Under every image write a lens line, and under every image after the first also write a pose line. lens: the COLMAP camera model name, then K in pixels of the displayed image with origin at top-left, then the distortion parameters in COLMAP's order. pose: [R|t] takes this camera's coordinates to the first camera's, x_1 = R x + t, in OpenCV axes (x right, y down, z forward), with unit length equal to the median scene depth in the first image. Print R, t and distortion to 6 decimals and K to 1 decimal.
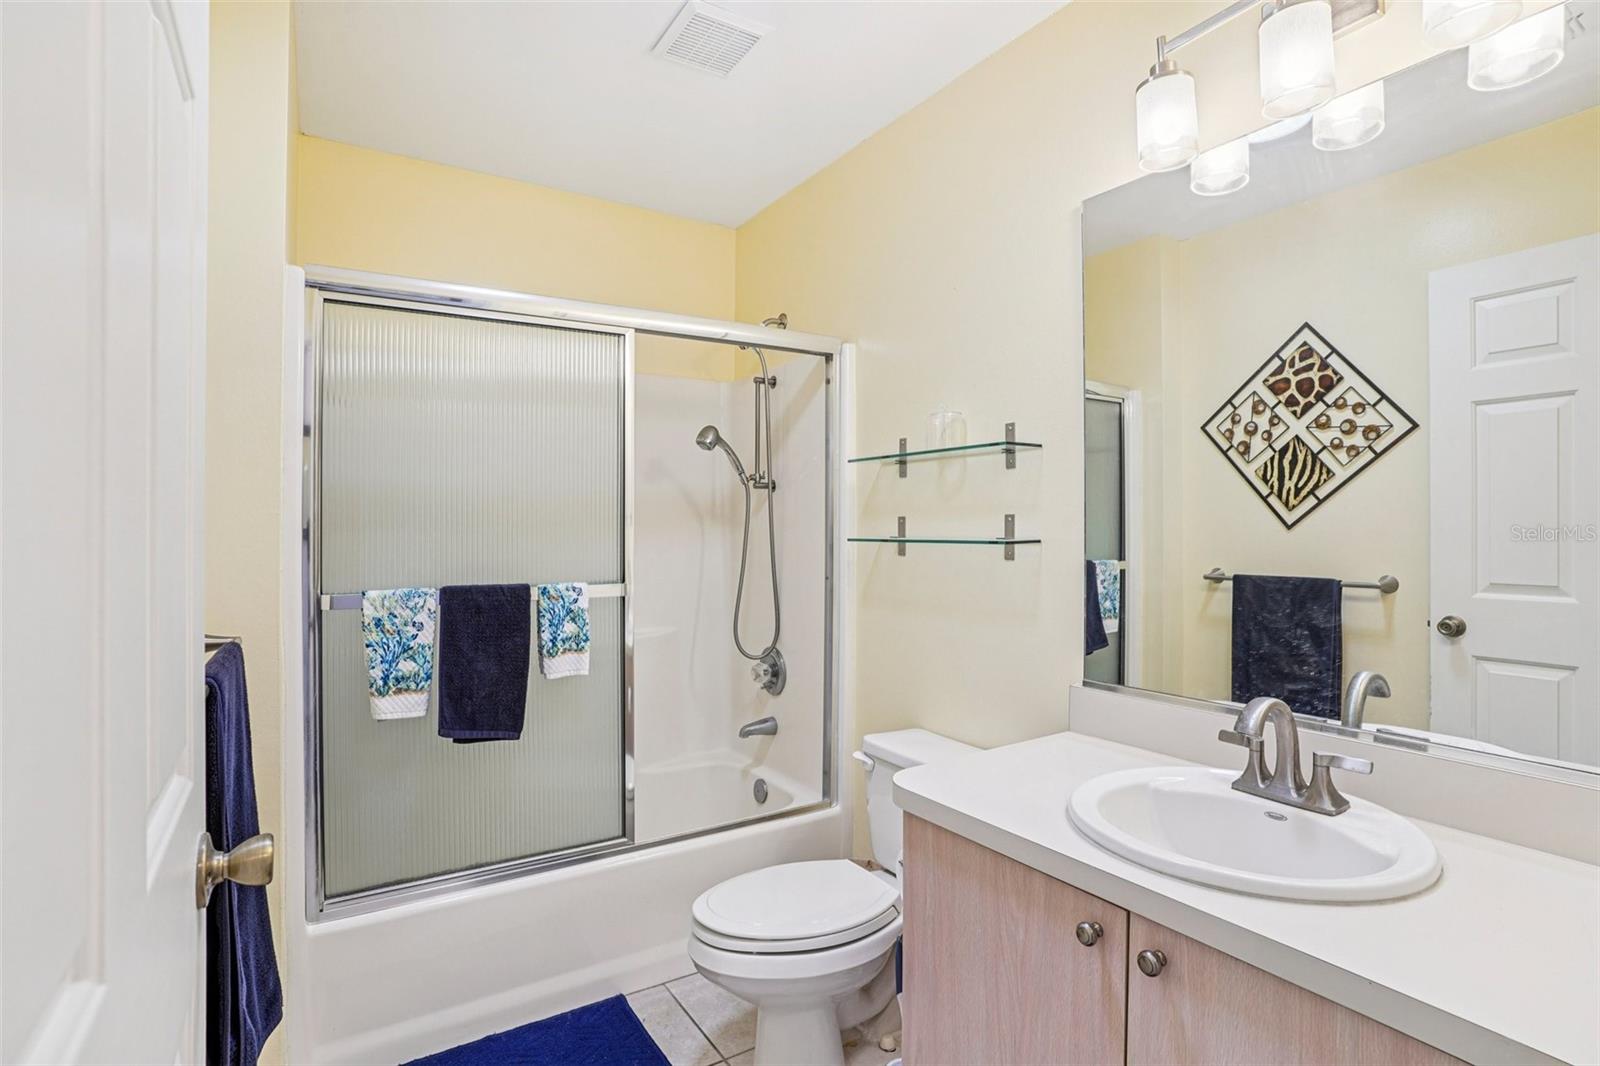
lens RADIAL K [[786.1, 0, 787.5], [0, 786.1, 524.2], [0, 0, 1]] dist [-0.040761, 0.008771]
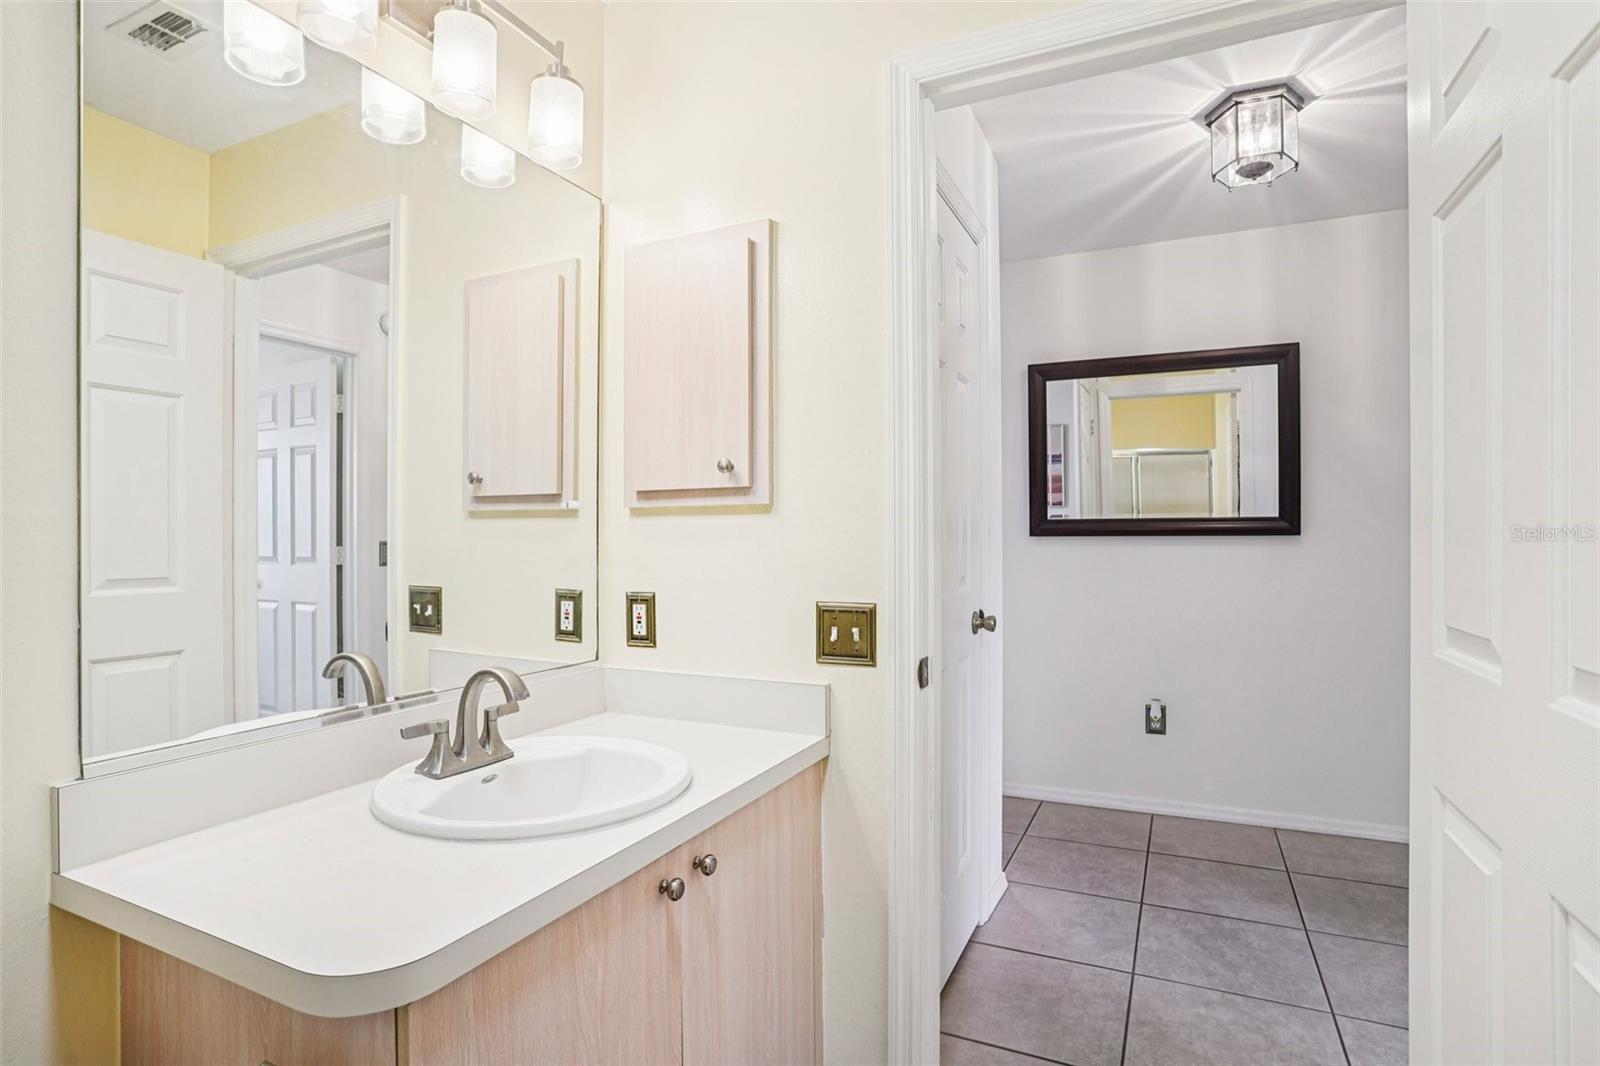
lens RADIAL K [[808.7, 0, 787.6], [0, 808.7, 539.9], [0, 0, 1]] dist [-0.050072, -0.000326]
pose [[-0.531568, 0.004305, 0.847005, -0.469184], [0.003091, 0.999990, -0.003143, 0.048018], [-0.847010, 0.000947, -0.531576, 1.110613]]
